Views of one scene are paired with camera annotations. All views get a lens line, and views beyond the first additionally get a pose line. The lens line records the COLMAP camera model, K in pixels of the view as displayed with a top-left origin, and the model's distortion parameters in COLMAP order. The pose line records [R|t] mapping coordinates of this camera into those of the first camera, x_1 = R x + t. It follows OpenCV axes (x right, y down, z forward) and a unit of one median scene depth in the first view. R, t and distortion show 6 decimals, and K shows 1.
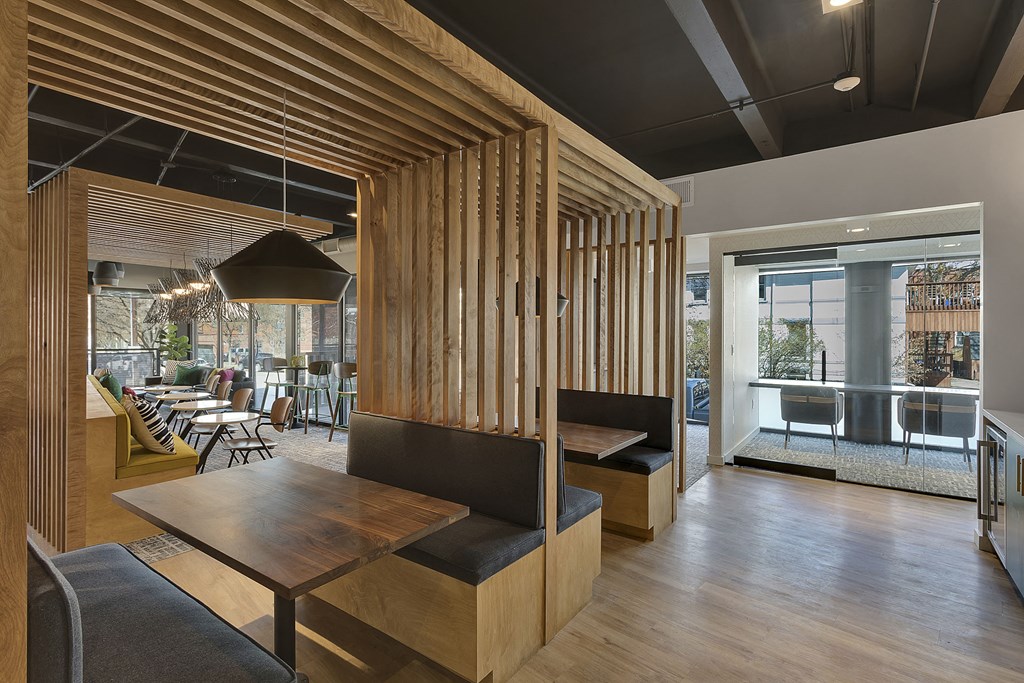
lens RADIAL K [[494.6, 0, 508.3], [0, 494.6, 340.6], [0, 0, 1]] dist [-0.000725, -0.000858]
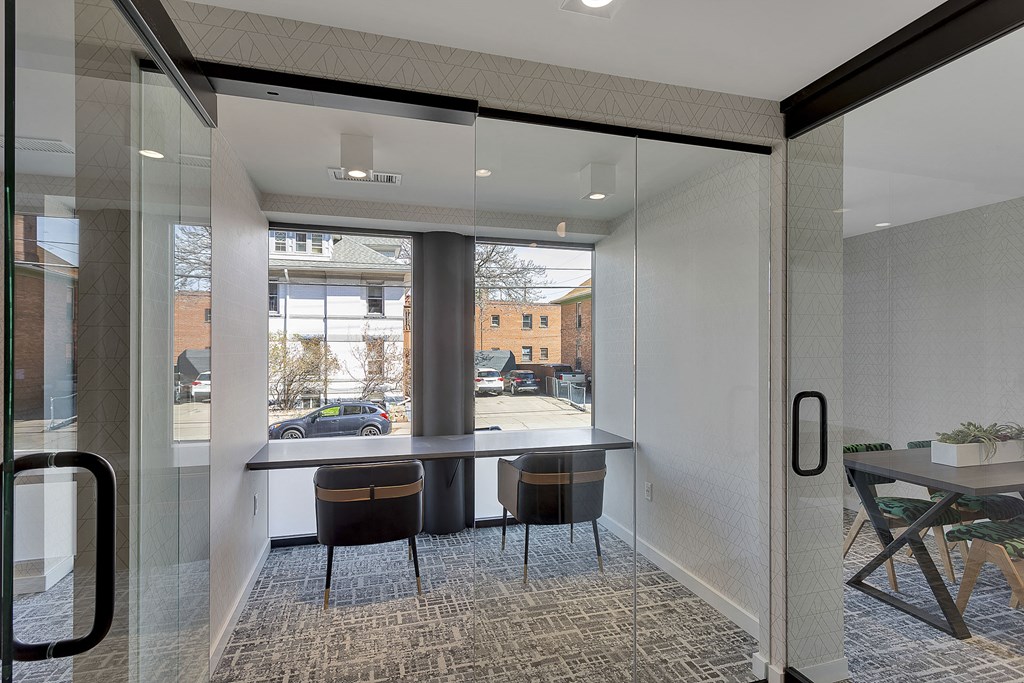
lens RADIAL K [[473.7, 0, 501.6], [0, 473.7, 345.1], [0, 0, 1]] dist [-0.008346, -0.000097]
pose [[0.605000, 0.011376, 0.796144, 0.089294], [0.009512, 0.999723, -0.021514, -0.002809], [-0.796168, 0.020589, 0.604725, 0.173921]]
